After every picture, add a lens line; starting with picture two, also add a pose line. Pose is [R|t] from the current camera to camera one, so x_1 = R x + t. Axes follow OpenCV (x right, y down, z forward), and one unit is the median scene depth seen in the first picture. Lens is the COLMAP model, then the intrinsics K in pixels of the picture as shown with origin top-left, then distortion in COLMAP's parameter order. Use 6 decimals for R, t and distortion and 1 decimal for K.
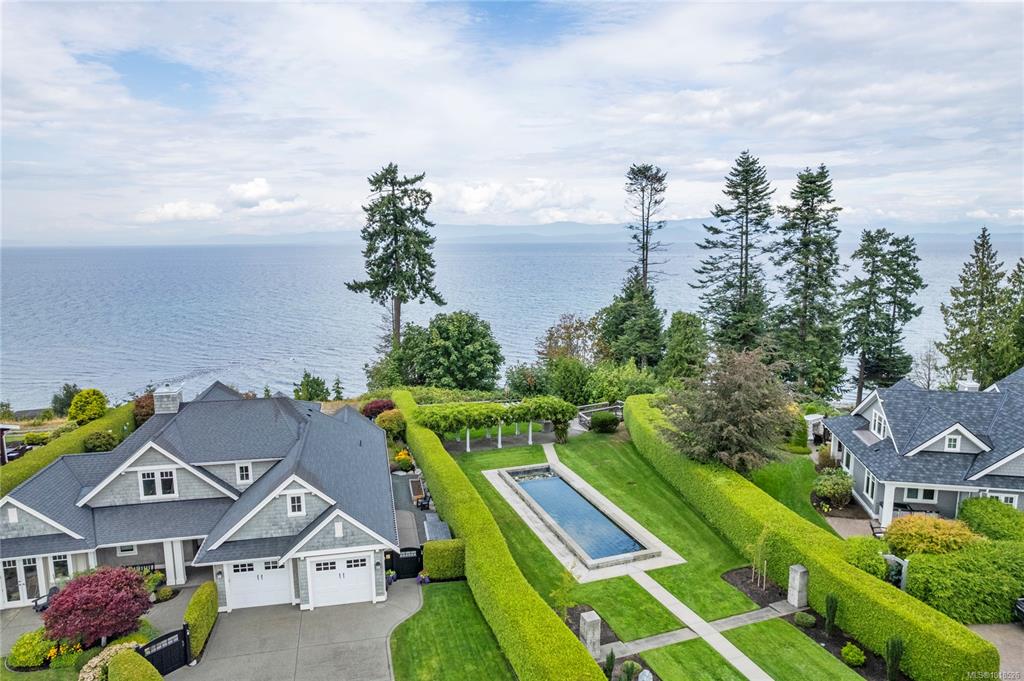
lens RADIAL K [[654.9, 0, 513.7], [0, 654.9, 339.1], [0, 0, 1]] dist [-0.075714, 0.066902]
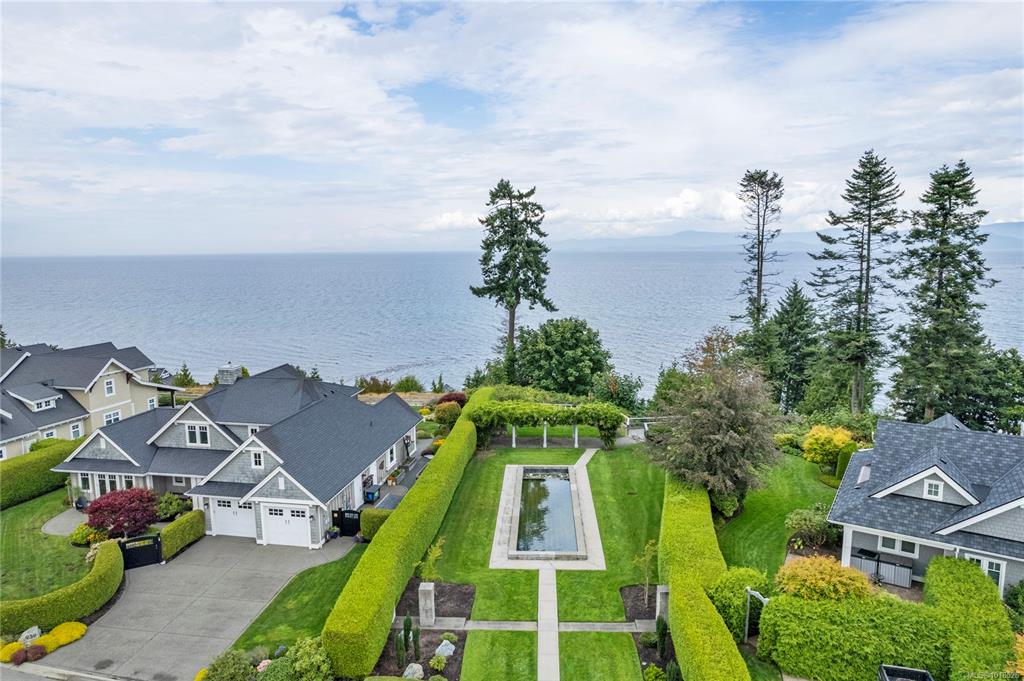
lens RADIAL K [[654.9, 0, 513.7], [0, 654.9, 339.1], [0, 0, 1]] dist [-0.075714, 0.066902]
pose [[0.927891, 0.050400, -0.369428, 0.320875], [-0.054813, 0.998496, -0.001450, -0.003433], [0.368799, 0.021595, 0.929258, 0.000286]]
